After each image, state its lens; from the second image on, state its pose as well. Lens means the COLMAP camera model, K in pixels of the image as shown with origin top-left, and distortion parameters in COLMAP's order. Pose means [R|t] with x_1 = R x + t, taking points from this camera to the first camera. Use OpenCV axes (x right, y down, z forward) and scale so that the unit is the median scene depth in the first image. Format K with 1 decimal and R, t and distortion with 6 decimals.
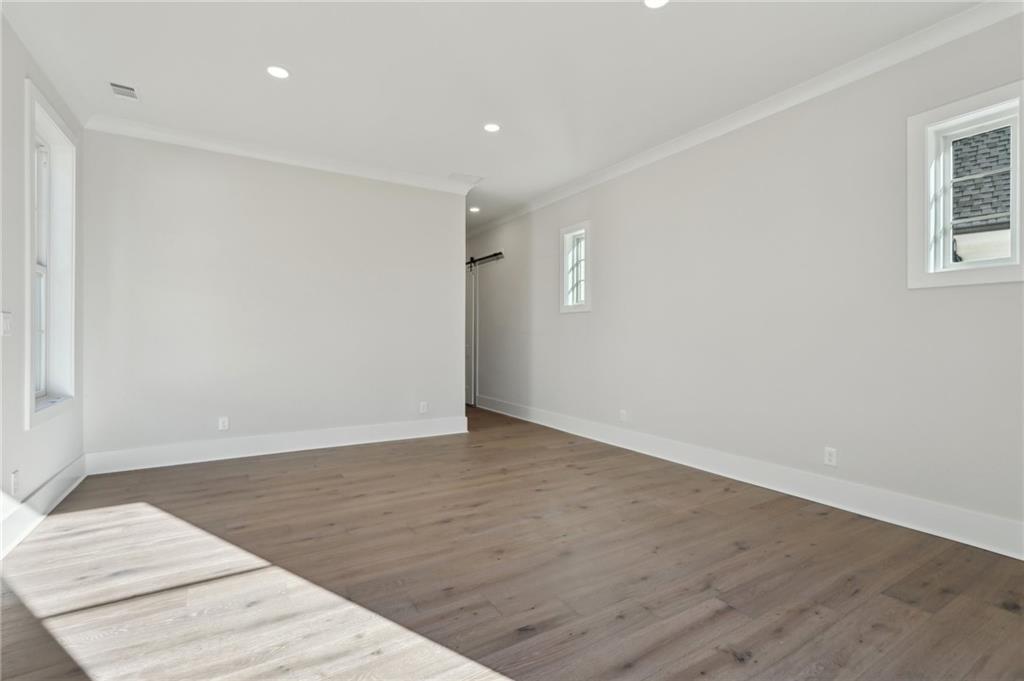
lens RADIAL K [[459.5, 0, 509.3], [0, 459.5, 336.8], [0, 0, 1]] dist [-0.012634, 0.005782]
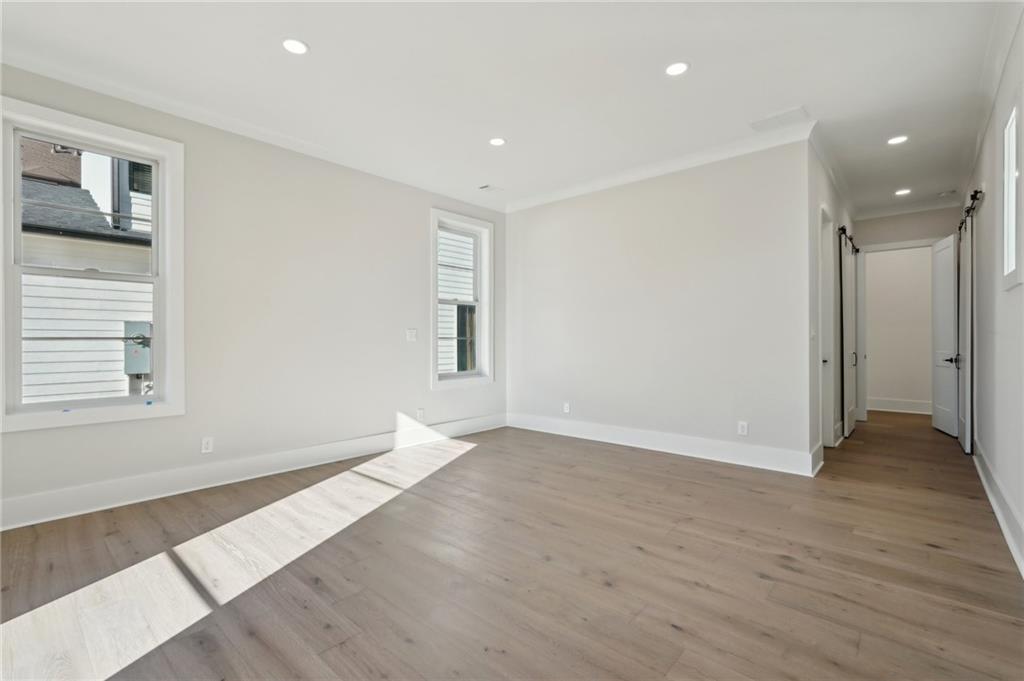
lens RADIAL K [[459.5, 0, 519.2], [0, 459.5, 340.5], [0, 0, 1]] dist [-0.012634, 0.005782]
pose [[0.299143, -0.005223, -0.954194, 0.808574], [0.004769, 0.999981, -0.003979, 0.004475], [0.954196, -0.003360, 0.299162, 0.683654]]
